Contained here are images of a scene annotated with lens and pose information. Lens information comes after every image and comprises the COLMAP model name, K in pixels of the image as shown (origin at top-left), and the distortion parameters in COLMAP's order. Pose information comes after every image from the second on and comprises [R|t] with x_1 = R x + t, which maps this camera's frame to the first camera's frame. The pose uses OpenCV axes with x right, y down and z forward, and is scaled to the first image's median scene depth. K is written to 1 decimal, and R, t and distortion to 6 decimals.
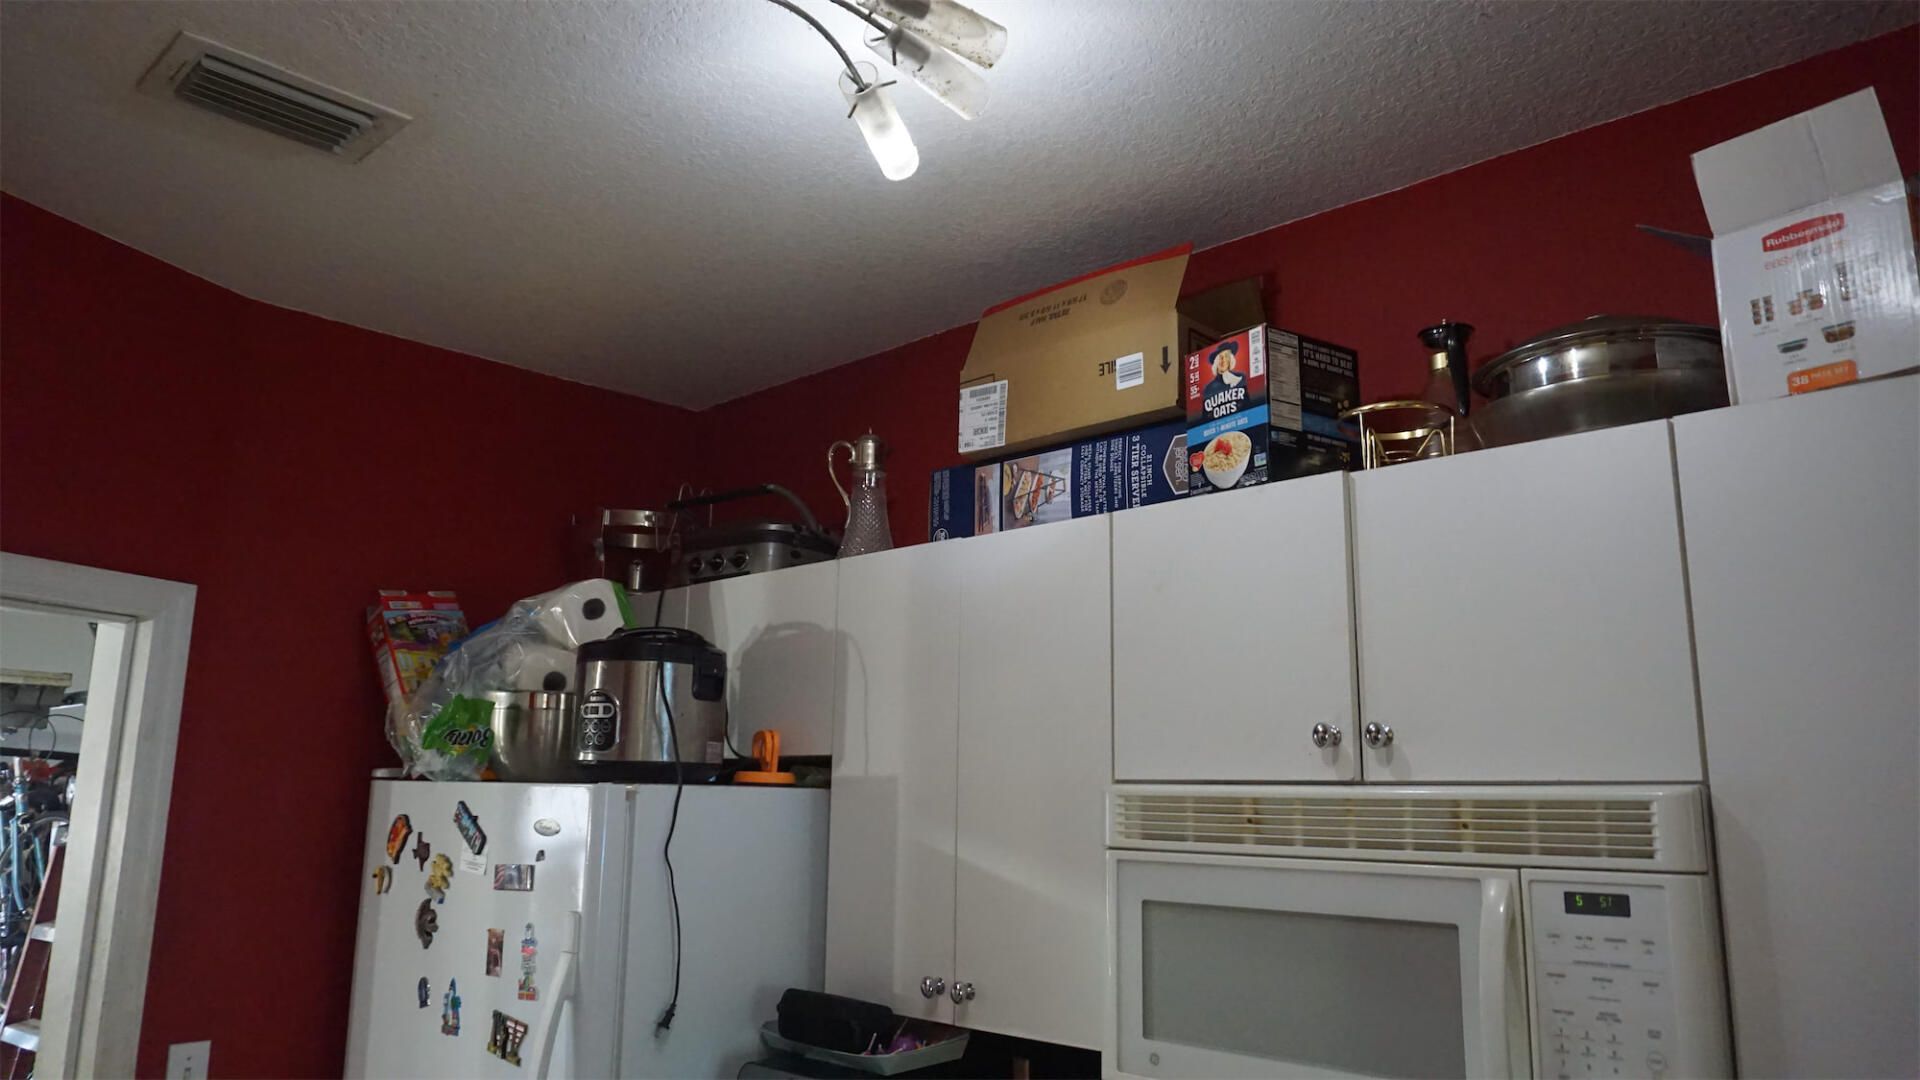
lens RADIAL K [[1274.6, 0, 958.0], [0, 1274.6, 548.0], [0, 0, 1]] dist [-0.058110, 0.042574]
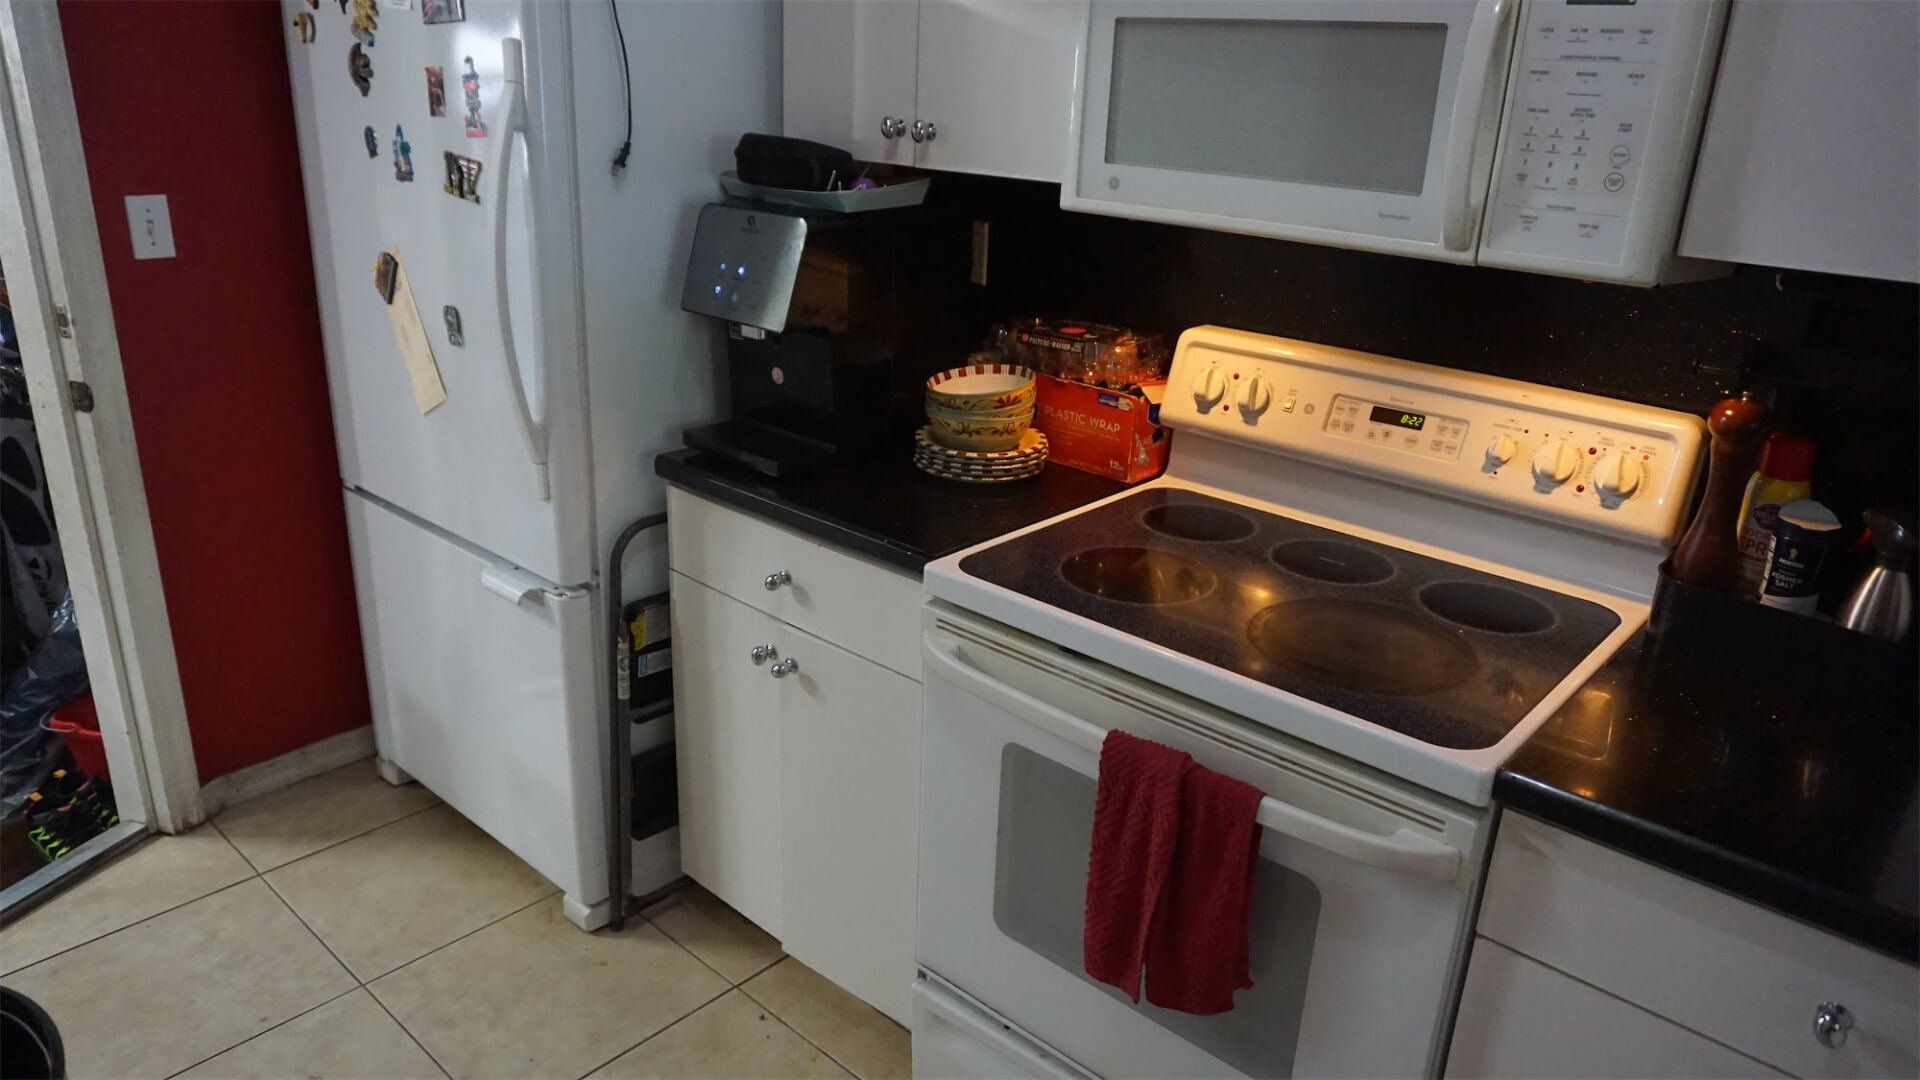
lens RADIAL K [[1274.6, 0, 955.4], [0, 1274.6, 547.9], [0, 0, 1]] dist [-0.058110, 0.042574]
pose [[0.999512, 0.014710, 0.027558, 0.005729], [-0.027005, 0.850337, 0.525544, 0.108120], [-0.015703, -0.526032, 0.850320, -0.000676]]
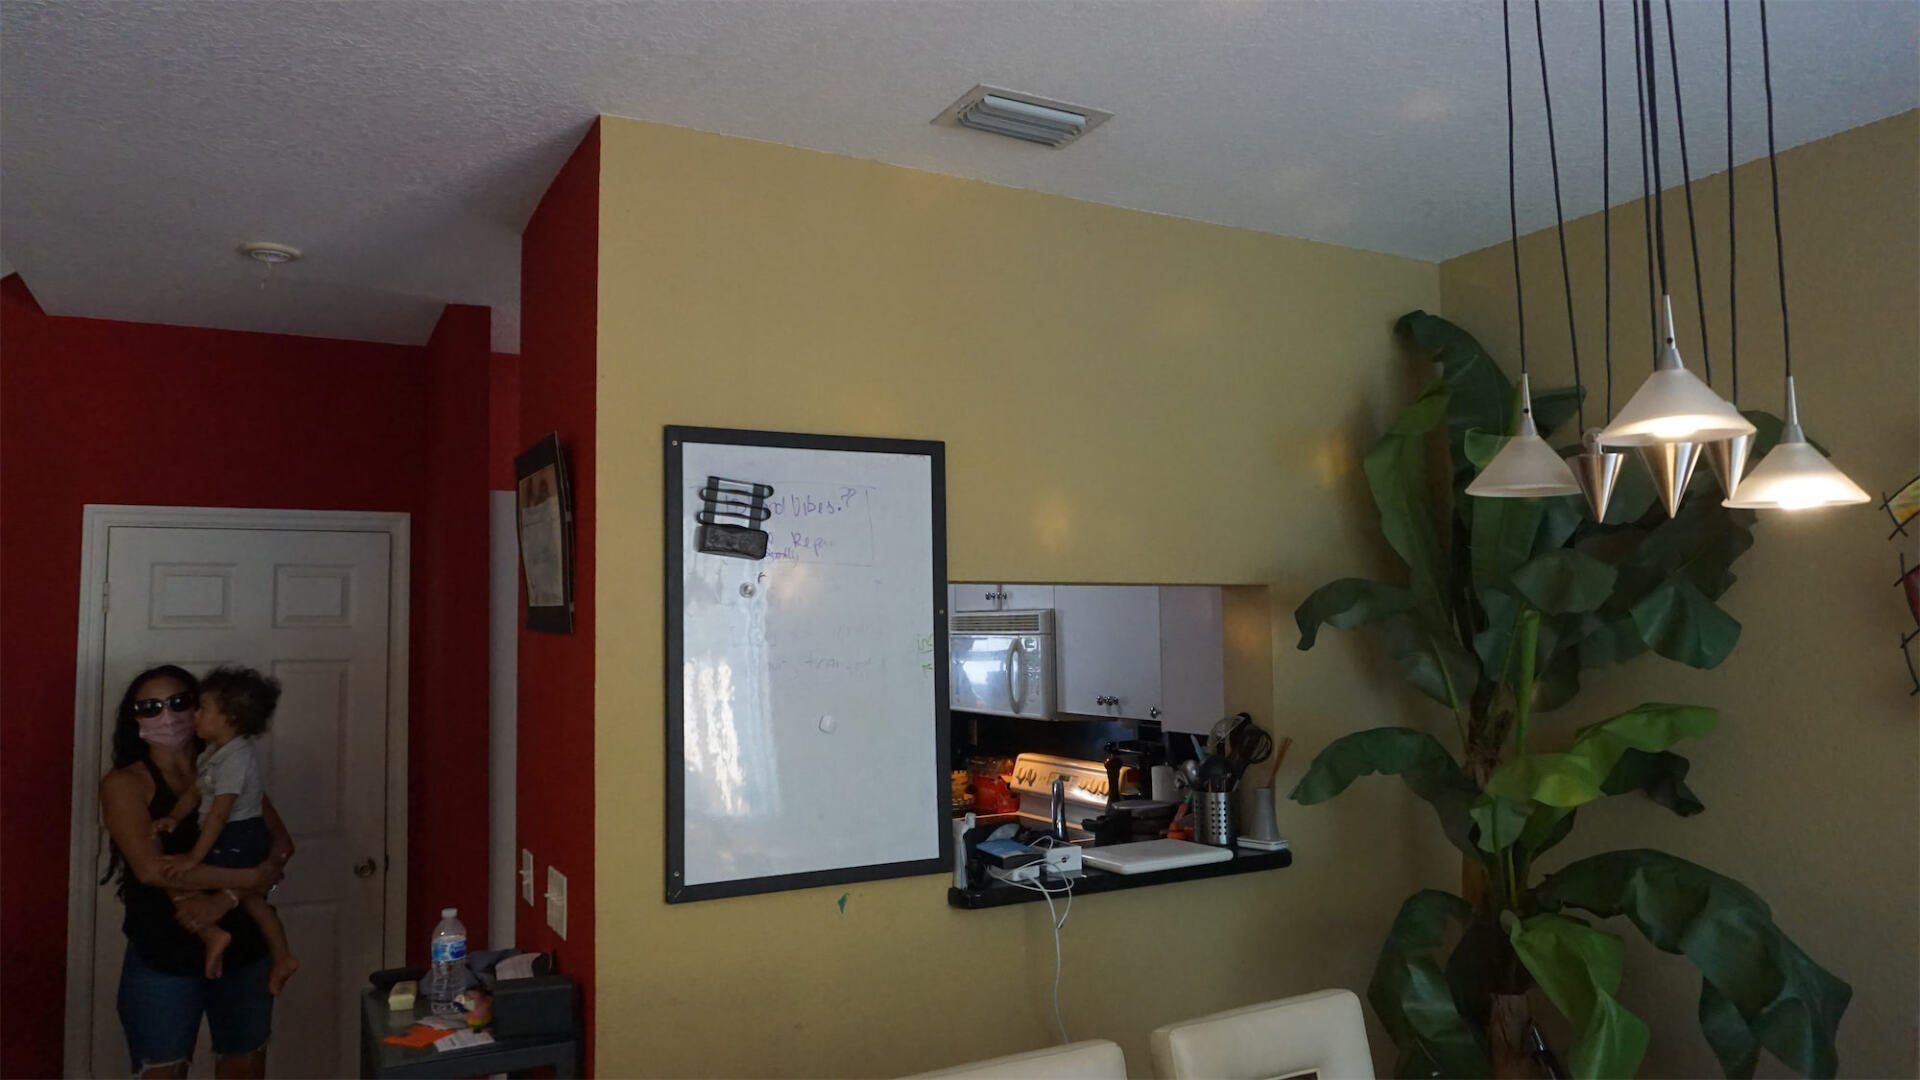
lens RADIAL K [[1274.6, 0, 960.0], [0, 1274.6, 522.3], [0, 0, 1]] dist [-0.058110, 0.042574]
pose [[0.951181, -0.057475, -0.303236, 0.945849], [0.091099, 0.991016, 0.097919, -0.277897], [0.294883, -0.120763, 0.947871, -1.595168]]
